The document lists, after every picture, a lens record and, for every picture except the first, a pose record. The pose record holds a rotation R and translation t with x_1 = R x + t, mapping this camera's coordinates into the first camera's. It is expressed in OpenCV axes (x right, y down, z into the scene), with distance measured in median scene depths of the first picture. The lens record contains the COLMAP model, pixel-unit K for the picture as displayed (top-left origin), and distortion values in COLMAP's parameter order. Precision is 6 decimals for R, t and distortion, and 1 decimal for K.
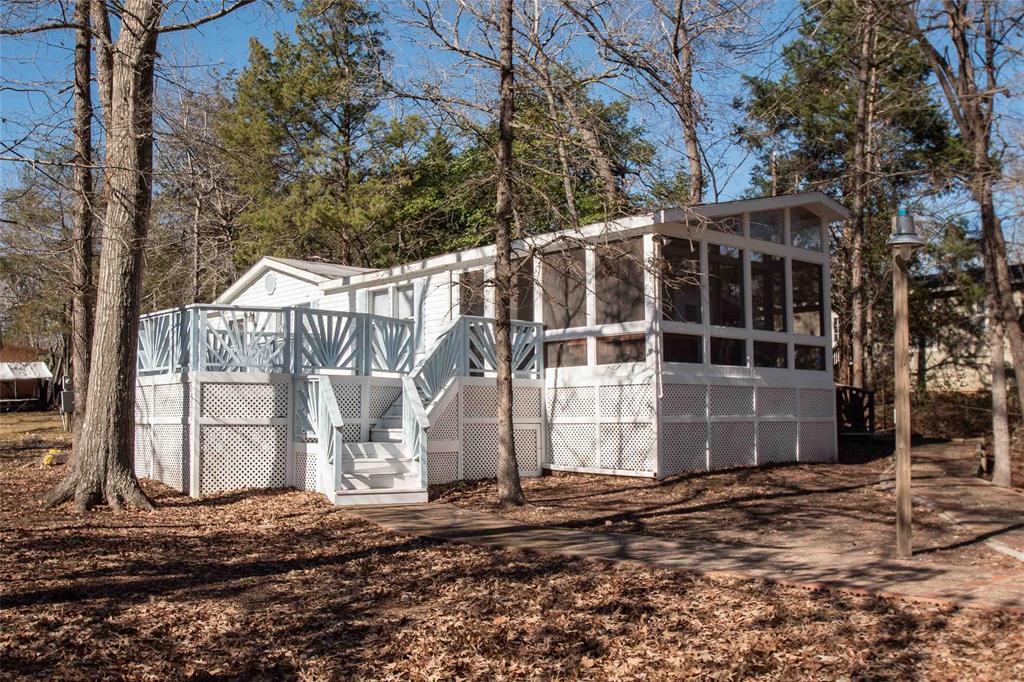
lens RADIAL K [[1028.9, 0, 510.2], [0, 1028.9, 330.7], [0, 0, 1]] dist [-0.060001, 0.013701]
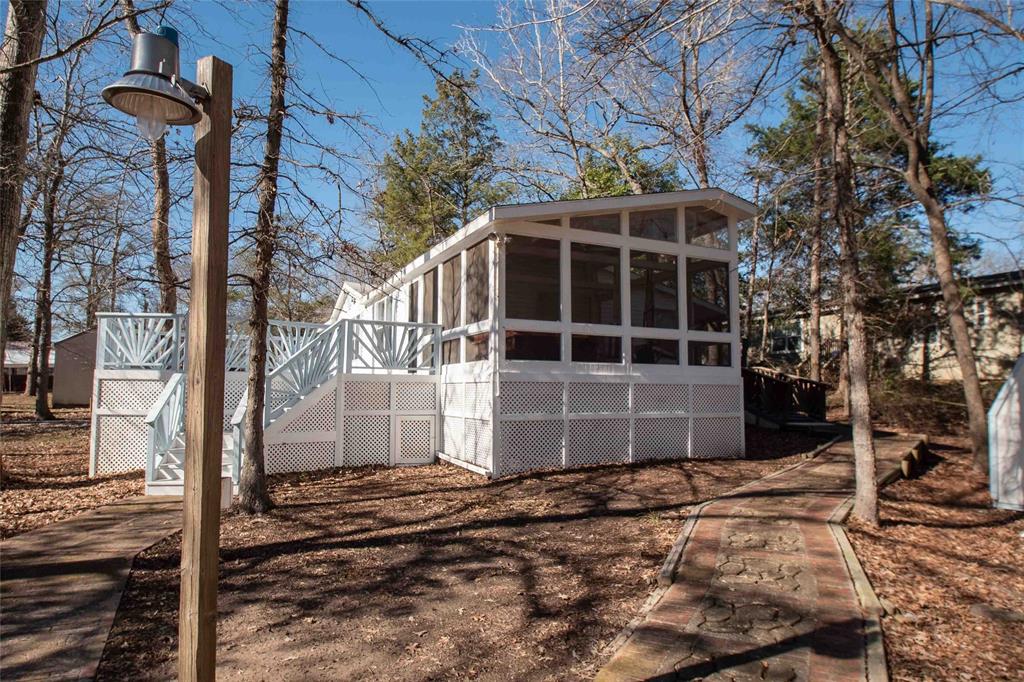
lens RADIAL K [[621.1, 0, 512.0], [0, 621.1, 341.0], [0, 0, 1]] dist [-0.024263, 0.002666]
pose [[0.961803, -0.010598, -0.273539, 0.294964], [0.013041, 0.999890, 0.007114, 0.007030], [0.273433, -0.010410, 0.961835, 0.385977]]
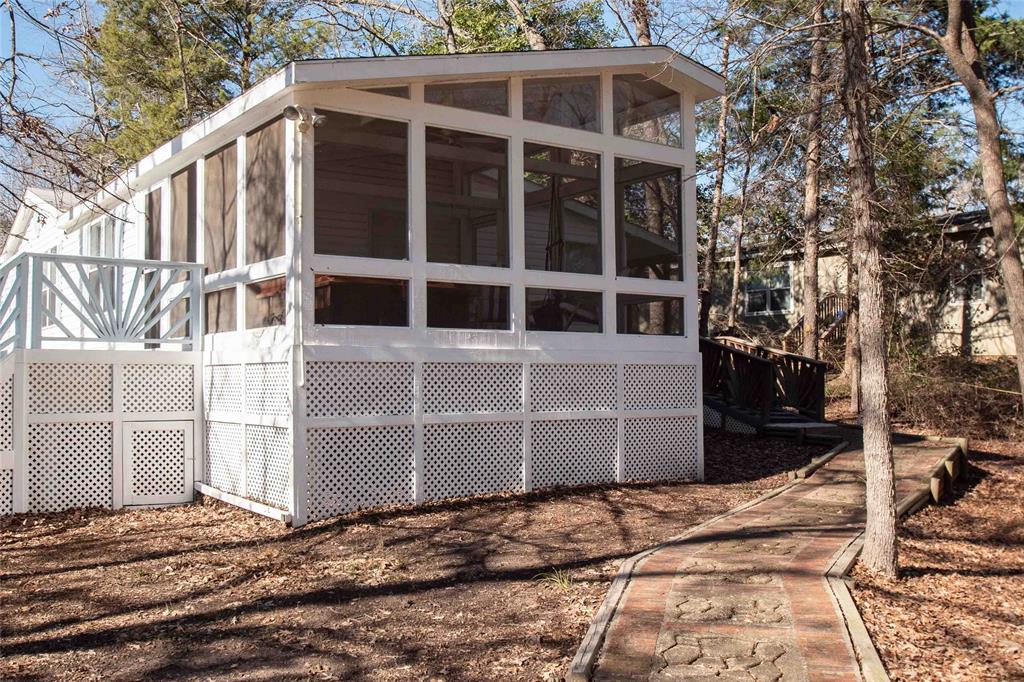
lens RADIAL K [[1028.9, 0, 510.2], [0, 1028.9, 330.7], [0, 0, 1]] dist [-0.060001, 0.013701]
pose [[0.994372, -0.003783, -0.105876, 0.296498], [0.008317, 0.999066, 0.042413, 0.009034], [0.105616, -0.043054, 0.993474, 0.393667]]
